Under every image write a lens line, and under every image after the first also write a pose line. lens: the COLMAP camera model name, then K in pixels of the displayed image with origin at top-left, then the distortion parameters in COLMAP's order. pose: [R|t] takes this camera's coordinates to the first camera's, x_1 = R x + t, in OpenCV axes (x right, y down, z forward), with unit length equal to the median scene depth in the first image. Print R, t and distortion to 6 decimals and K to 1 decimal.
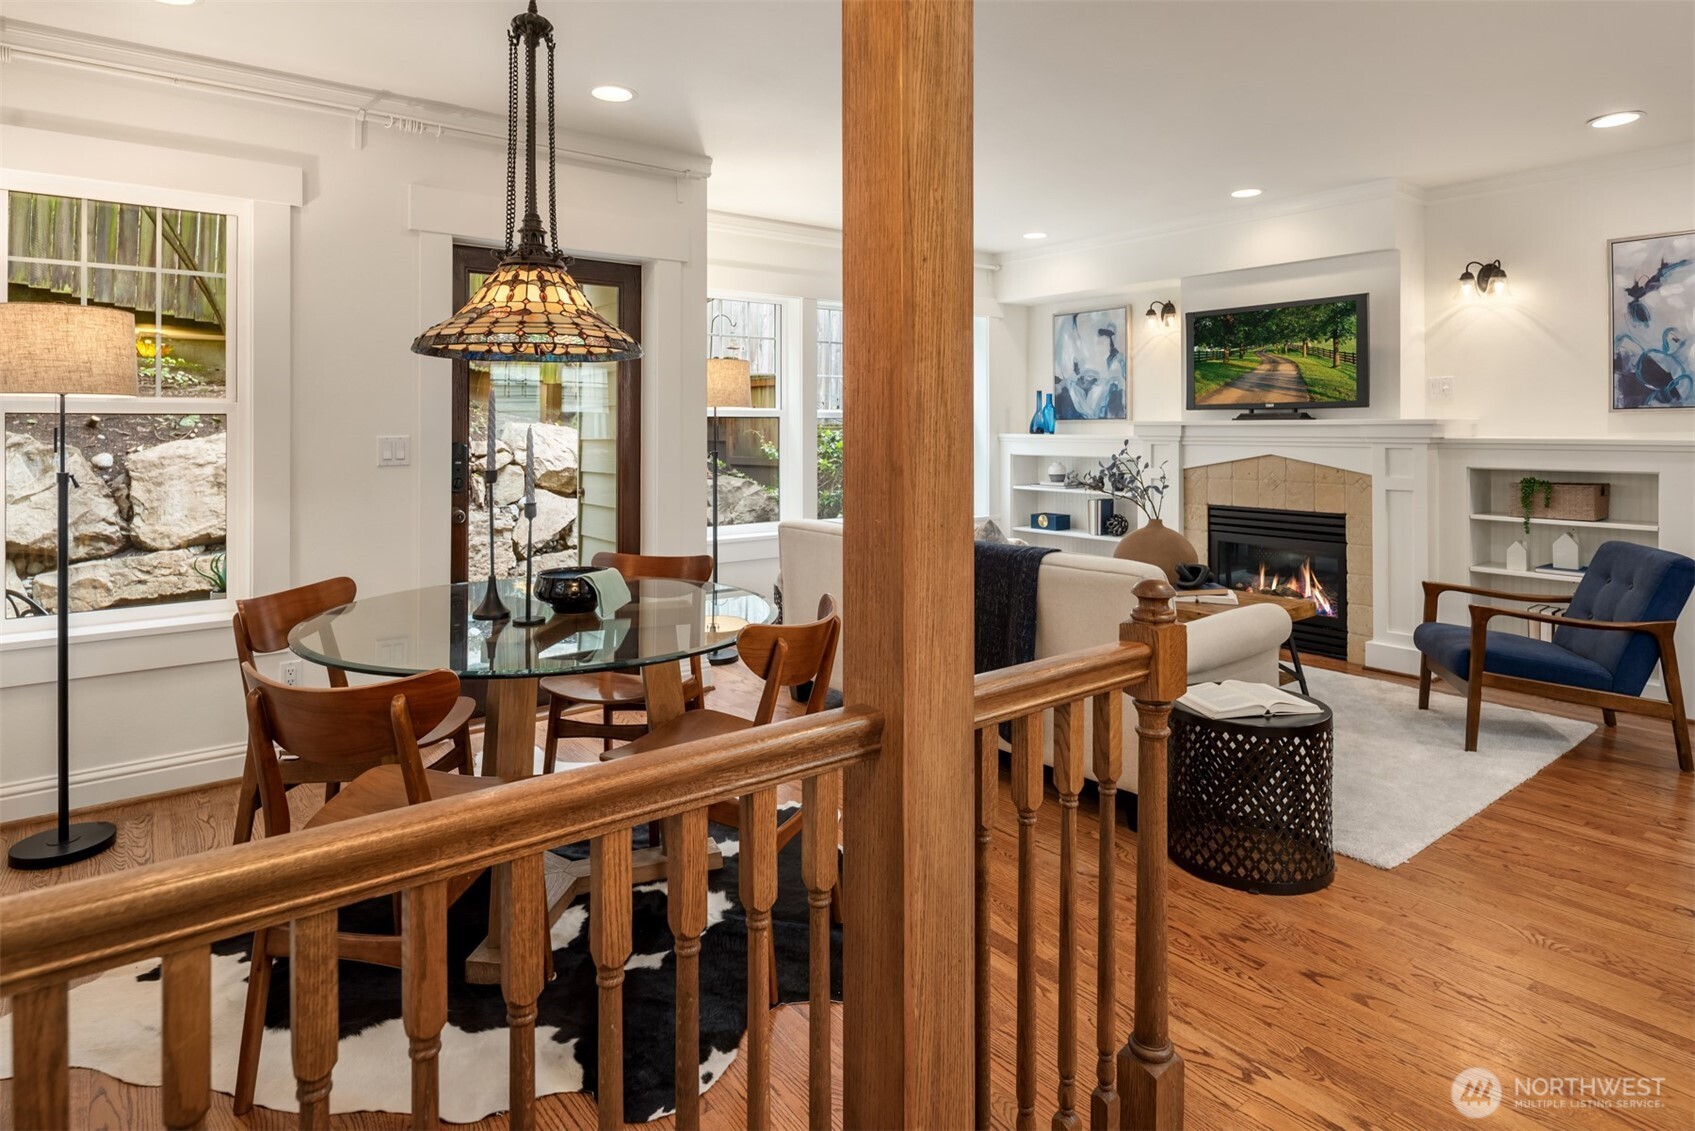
lens RADIAL K [[938.5, 0, 837.2], [0, 938.5, 422.6], [0, 0, 1]] dist [-0.002259, -0.006706]
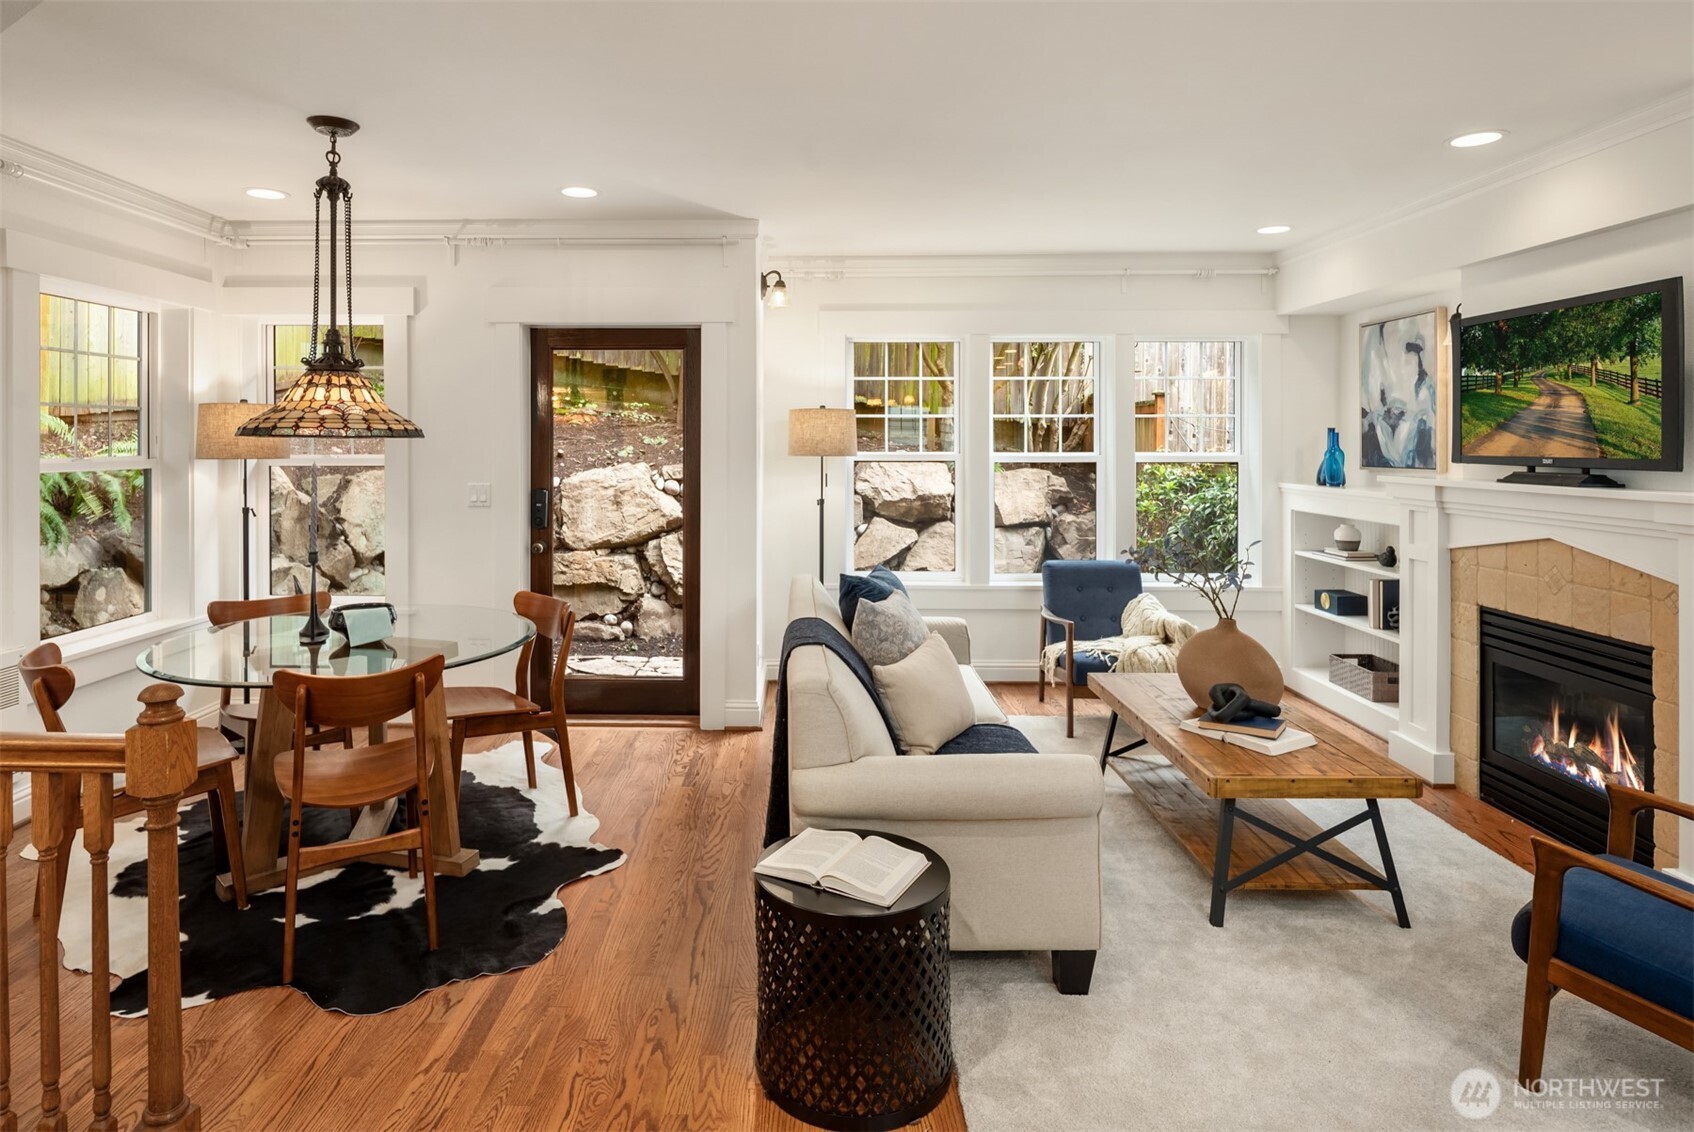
lens RADIAL K [[937.9, 0, 788.7], [0, 937.9, 441.4], [0, 0, 1]] dist [-0.002259, -0.006706]
pose [[0.778153, 0.003590, -0.628064, 0.445926], [-0.000718, 0.999988, 0.004825, -0.033577], [0.628074, -0.003304, 0.778146, 0.173872]]
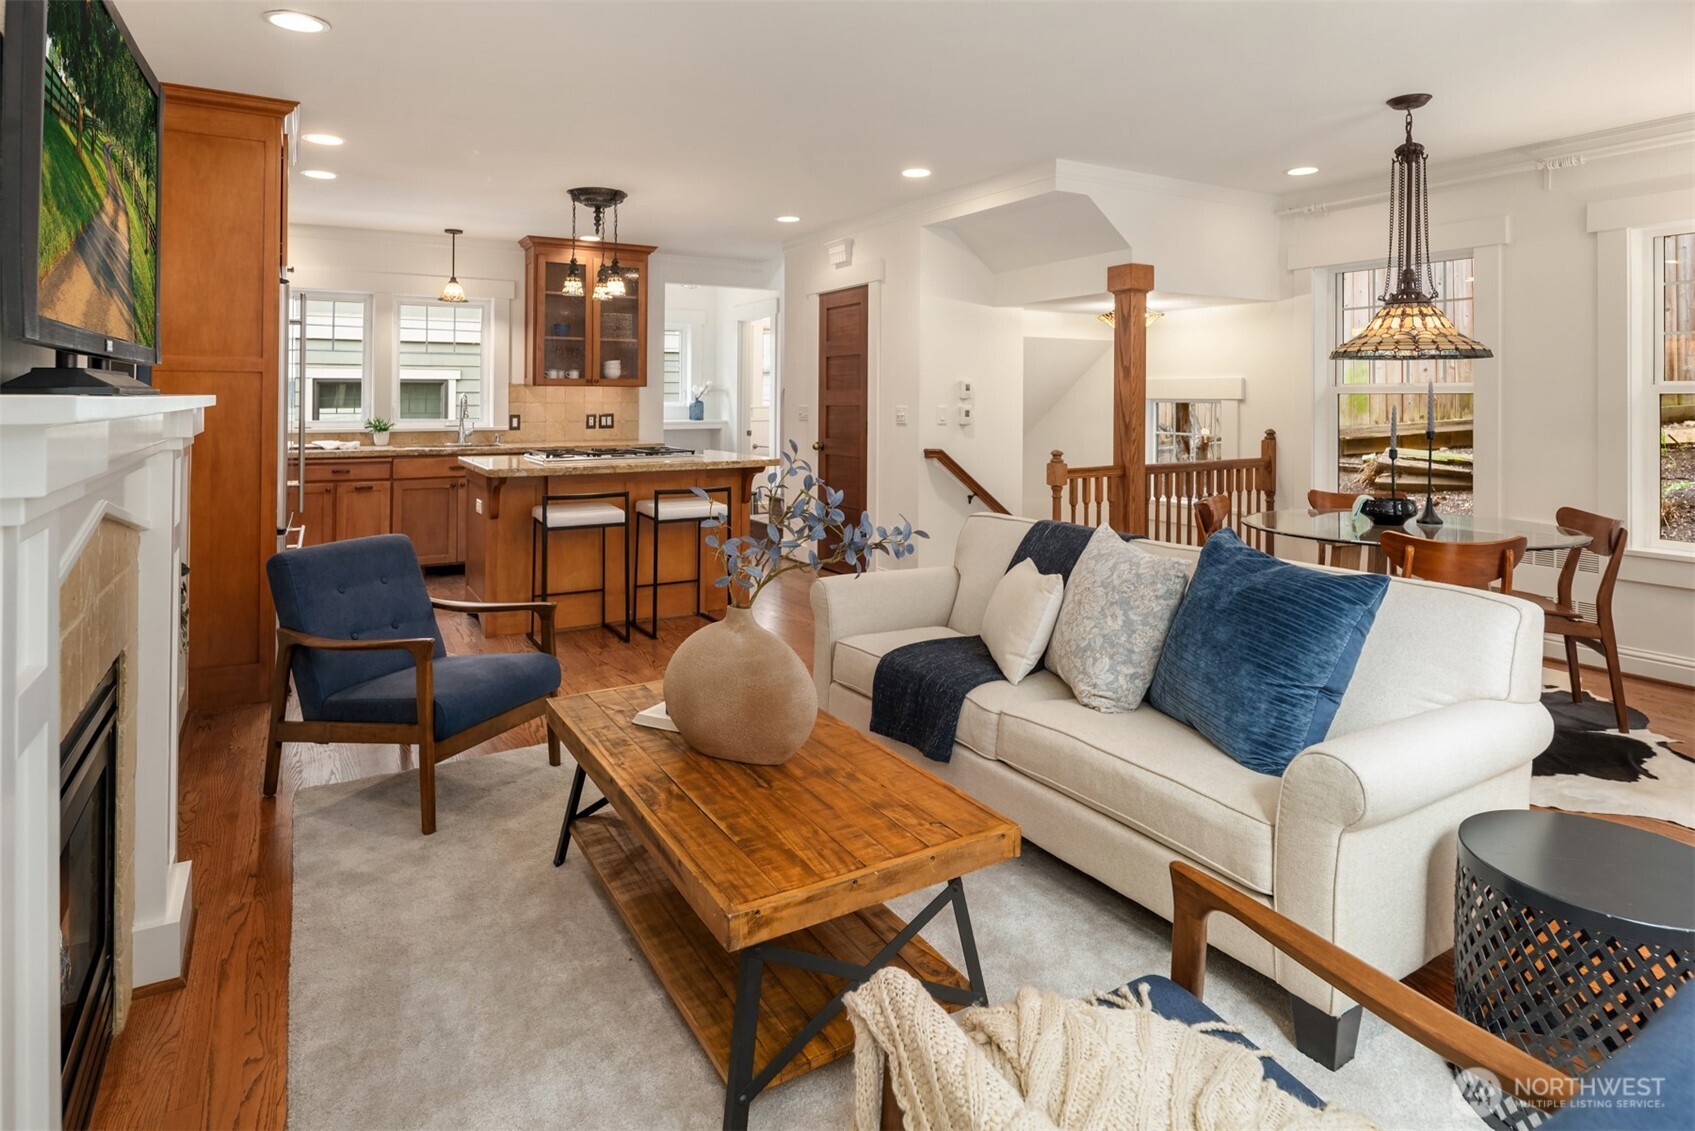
lens RADIAL K [[938.5, 0, 853.9], [0, 938.5, 393.4], [0, 0, 1]] dist [-0.002259, -0.006706]
pose [[-0.995038, 0.000666, 0.099494, 0.198864], [-0.000157, 0.999966, -0.008261, -0.000406], [-0.099496, -0.008236, -0.995004, 1.242953]]
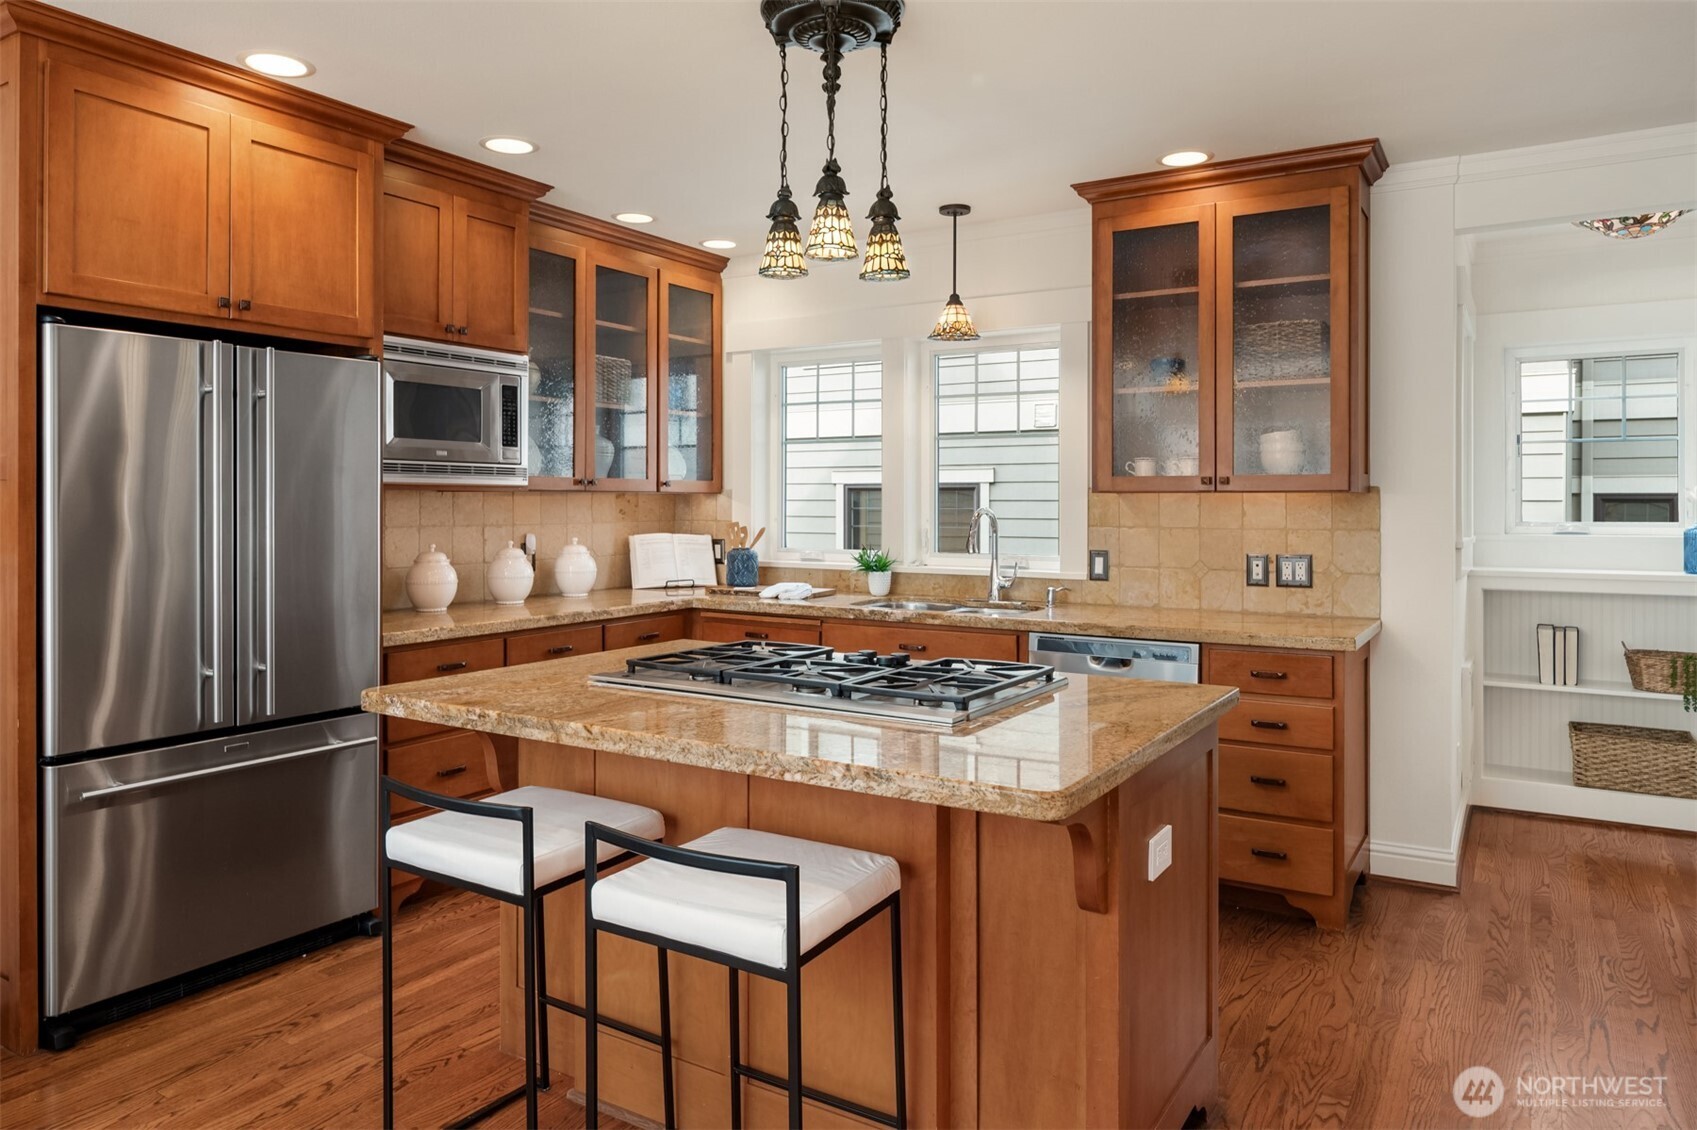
lens RADIAL K [[1134.5, 0, 843.7], [0, 1134.5, 483.7], [0, 0, 1]] dist [-0.006844, 0.004345]
pose [[-0.359414, 0.016055, 0.933040, 0.120106], [-0.003915, 0.999817, -0.018712, -0.012959], [-0.933170, -0.010378, -0.359286, 0.403749]]
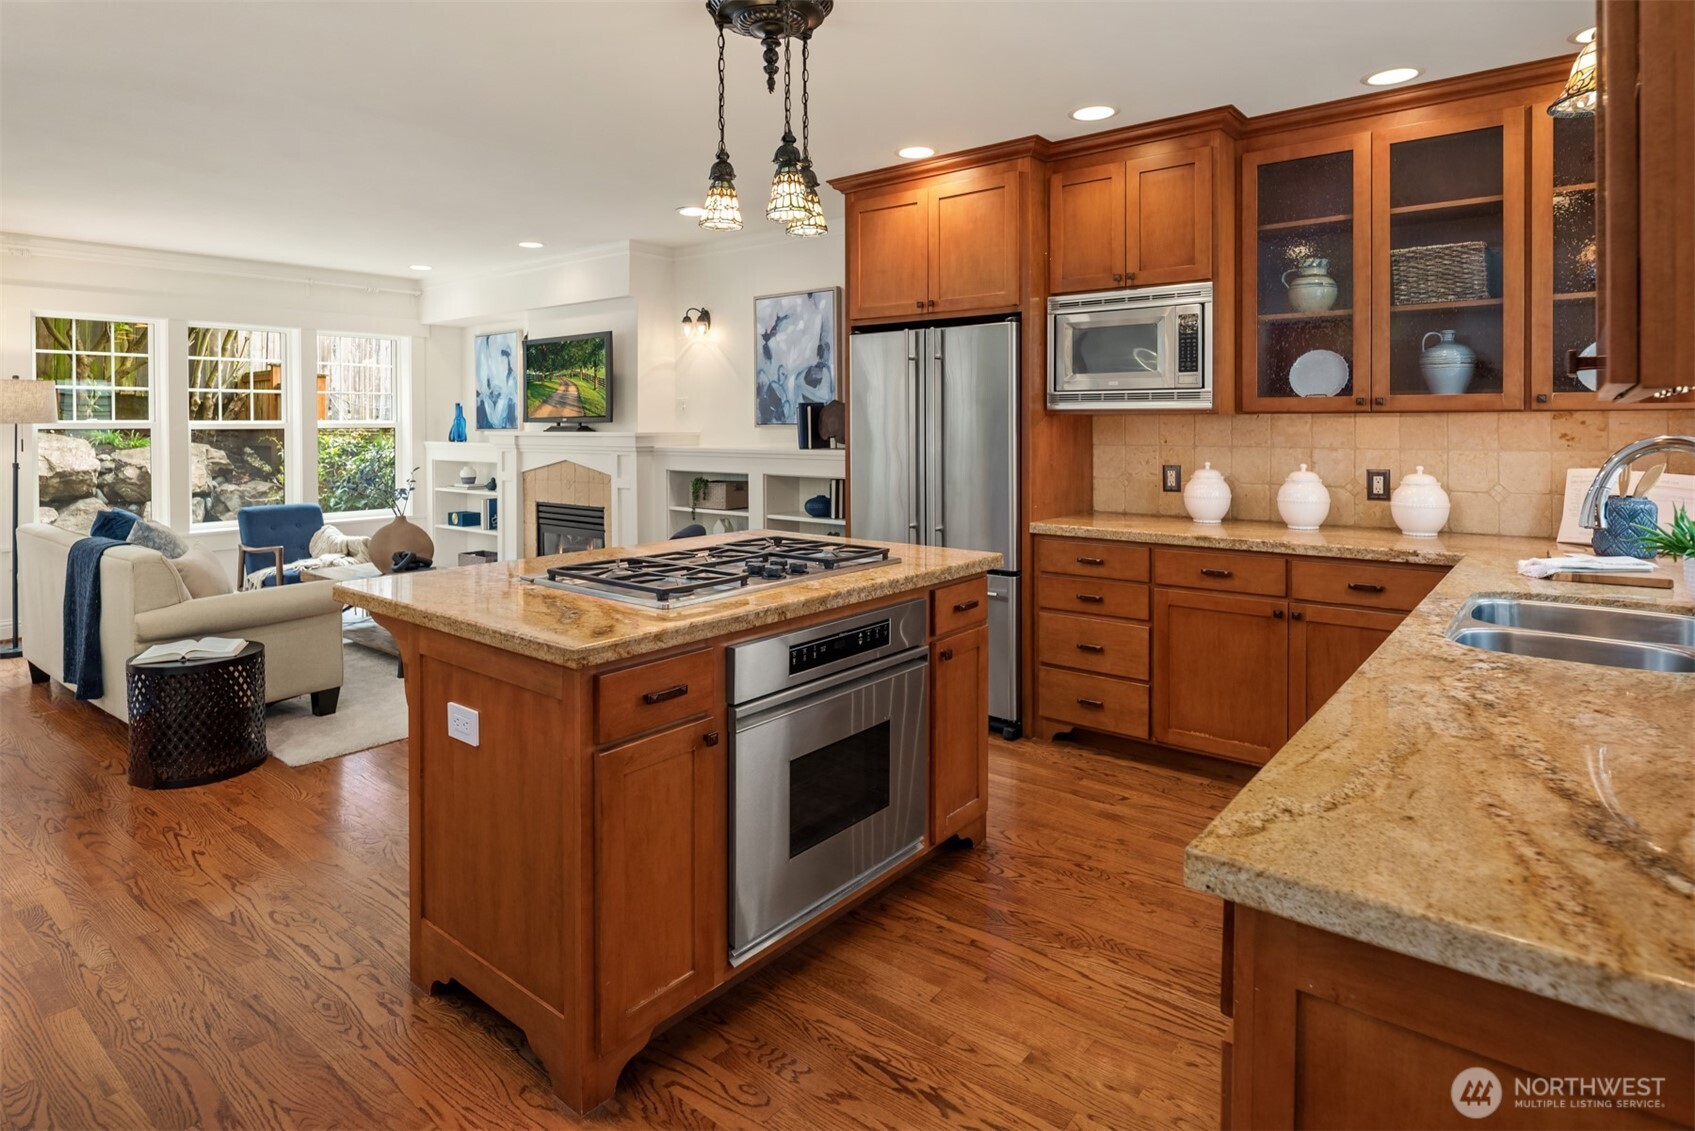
lens RADIAL K [[938.5, 0, 846.7], [0, 938.5, 431.6], [0, 0, 1]] dist [-0.002259, -0.006706]
pose [[0.972139, -0.003989, 0.234371, 0.517846], [0.001004, 0.999917, 0.012856, -0.017808], [-0.234403, -0.012263, 0.972062, -0.261542]]
